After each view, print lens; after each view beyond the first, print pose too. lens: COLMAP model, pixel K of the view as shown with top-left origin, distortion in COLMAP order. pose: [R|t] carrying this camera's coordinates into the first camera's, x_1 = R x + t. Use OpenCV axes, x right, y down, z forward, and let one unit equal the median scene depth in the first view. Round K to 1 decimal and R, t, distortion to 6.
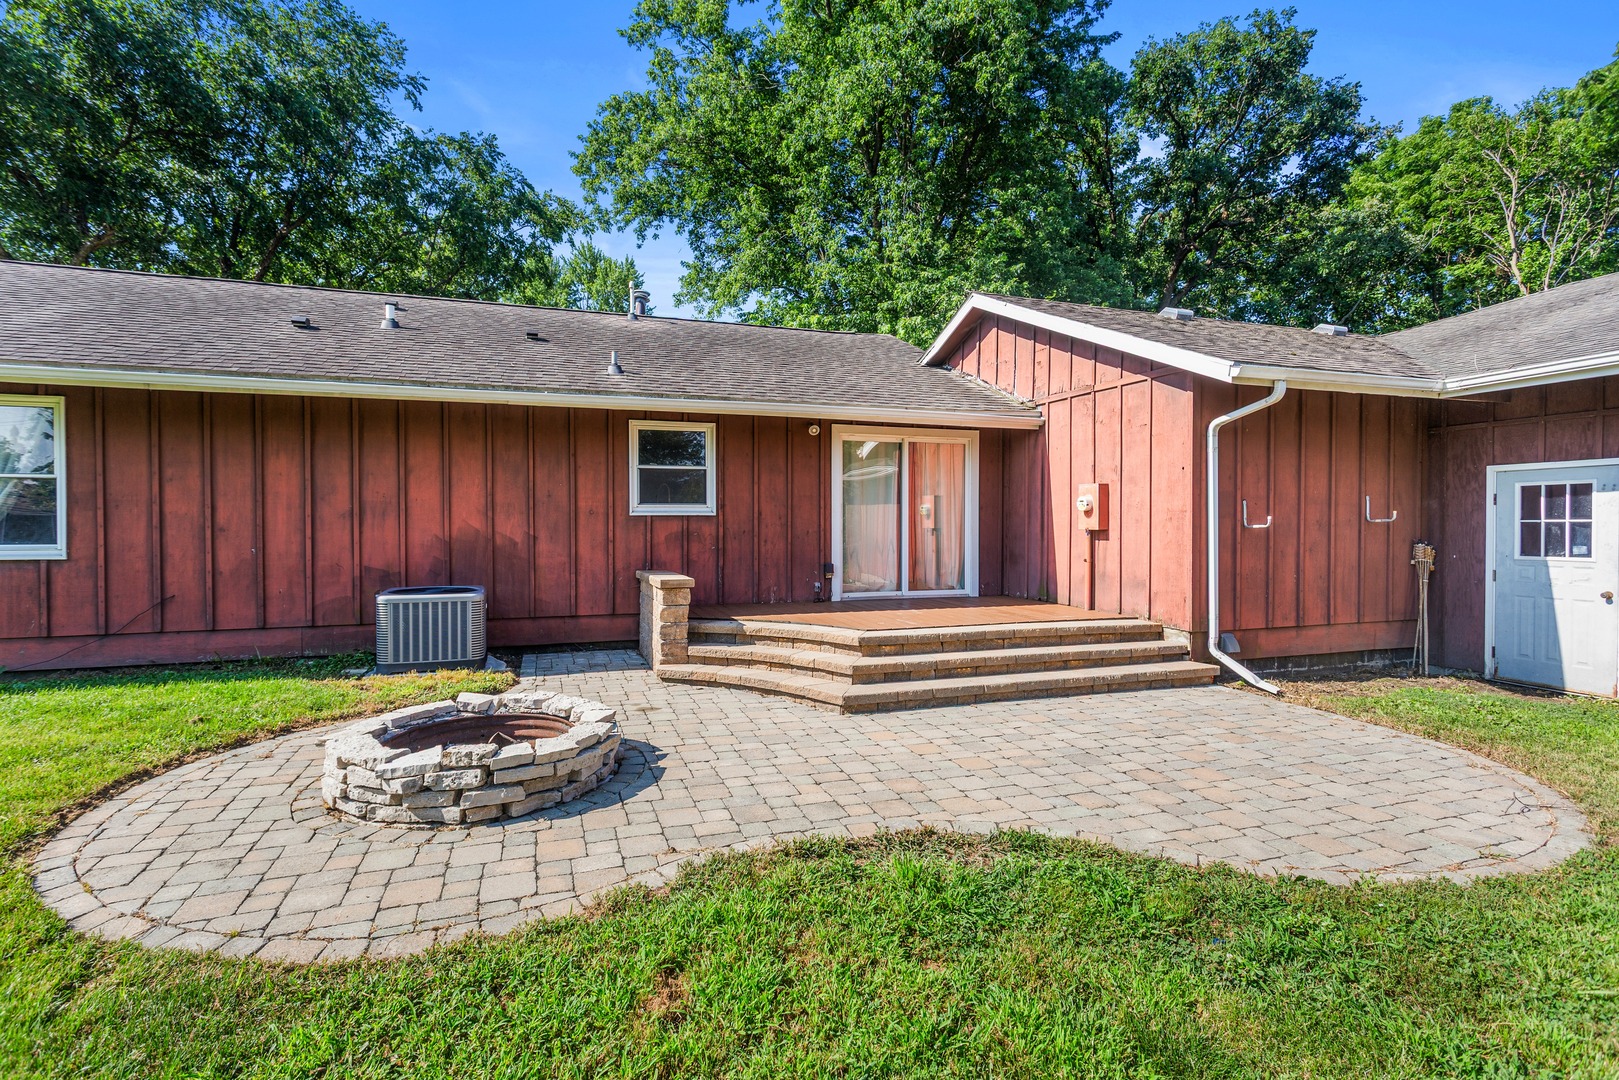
lens RADIAL K [[773.2, 0, 793.6], [0, 773.2, 536.7], [0, 0, 1]] dist [0.000835, 0.001018]
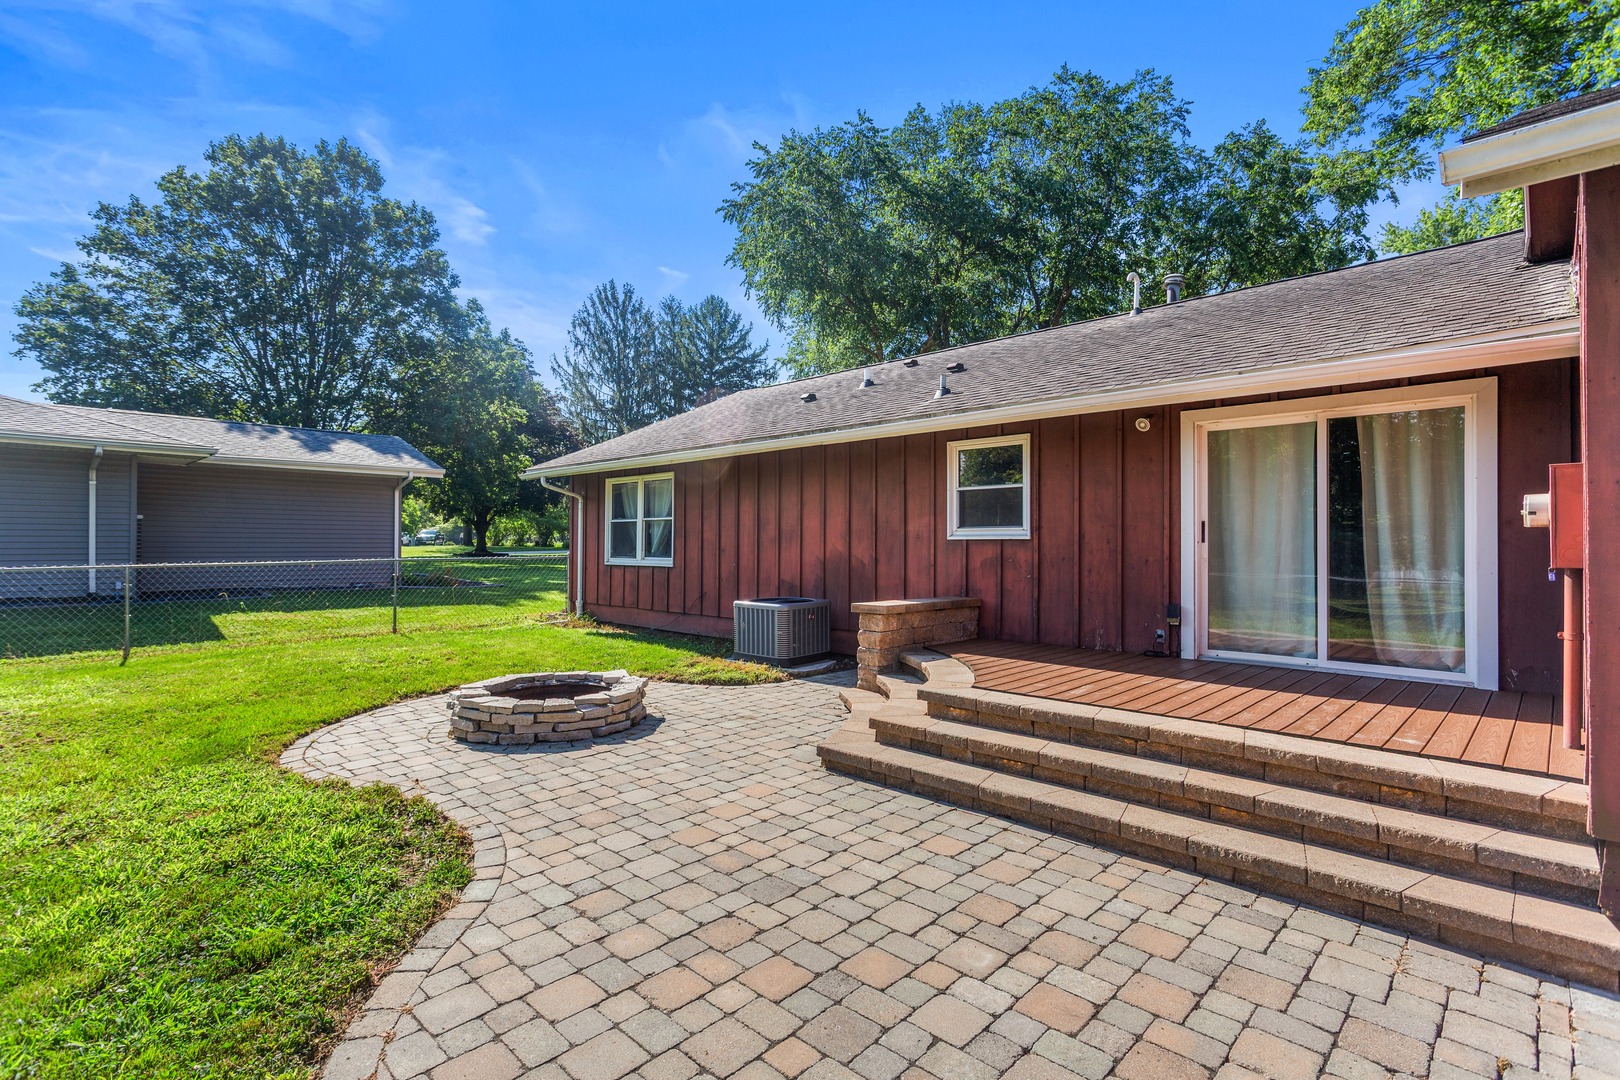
lens RADIAL K [[771.5, 0, 810.0], [0, 771.5, 540.0], [0, 0, 1]] dist [0.000133, 0.000287]
pose [[0.457615, -0.002931, -0.889145, 0.570817], [-0.018796, 0.999739, -0.012970, -0.010953], [0.888952, 0.022648, 0.457441, 0.396274]]
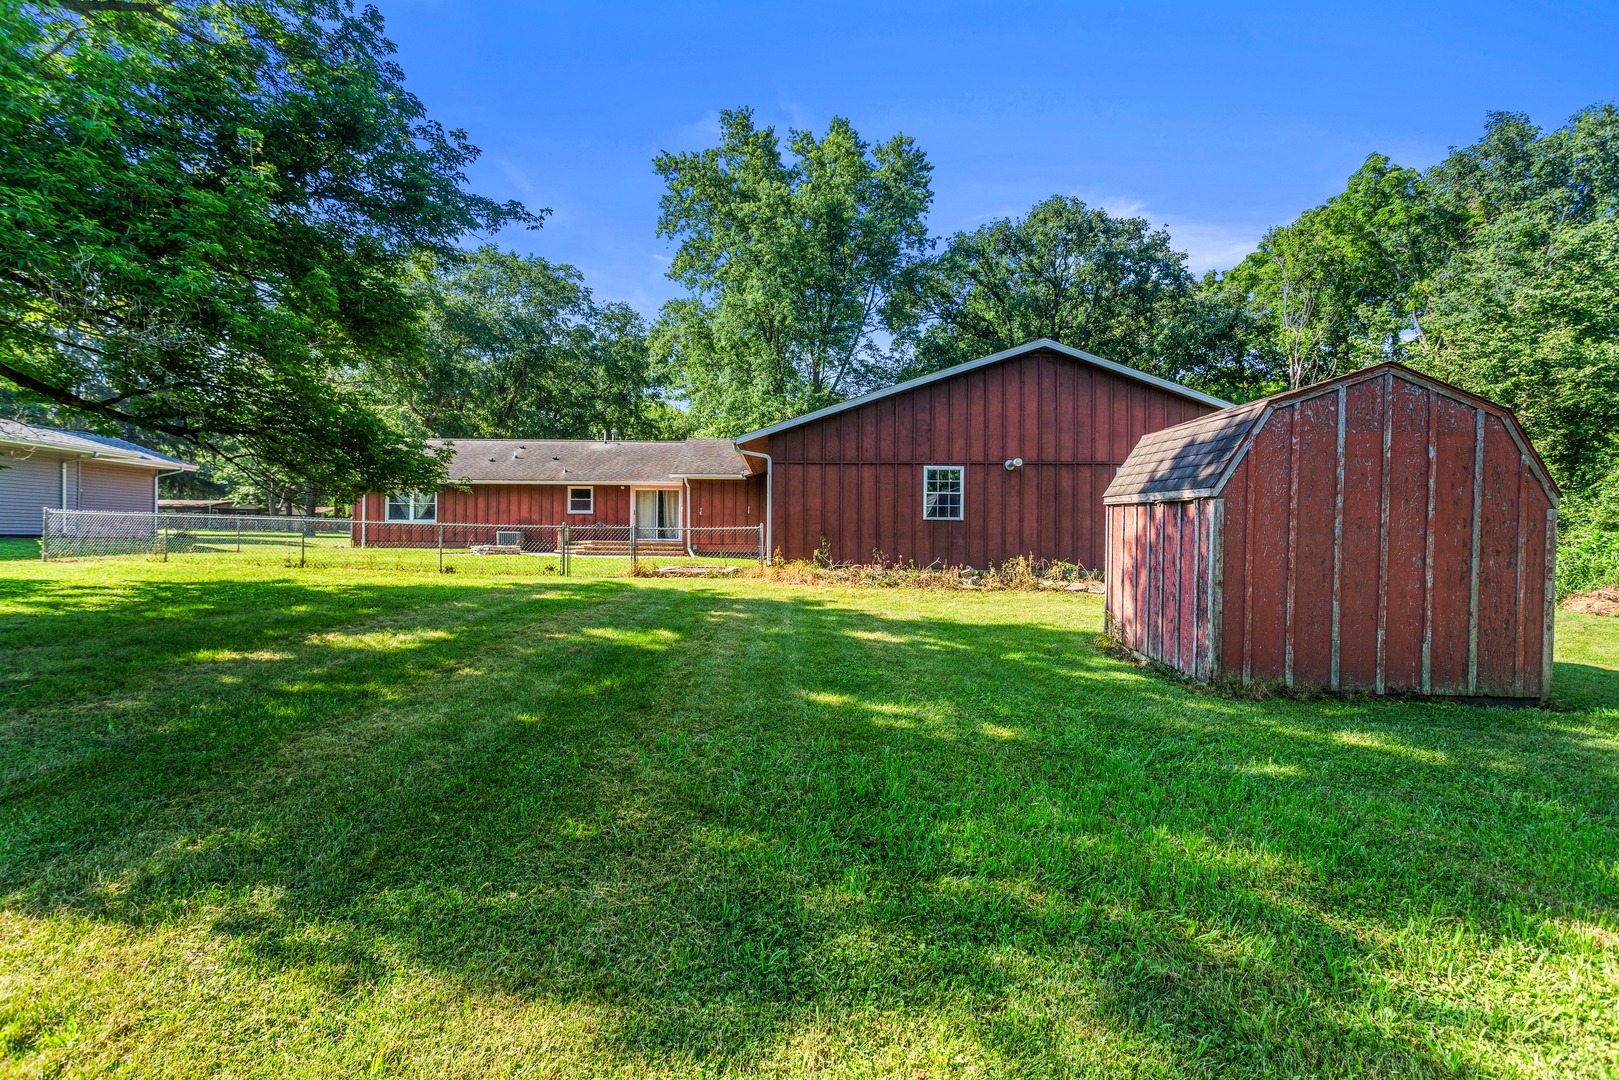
lens RADIAL K [[787.2, 0, 800.9], [0, 787.2, 543.0], [0, 0, 1]] dist [0.001229, 0.000557]
pose [[0.952135, 0.007974, -0.305574, 1.849744], [-0.012123, 0.999858, -0.011682, 0.131972], [0.305438, 0.014827, 0.952097, -2.024725]]
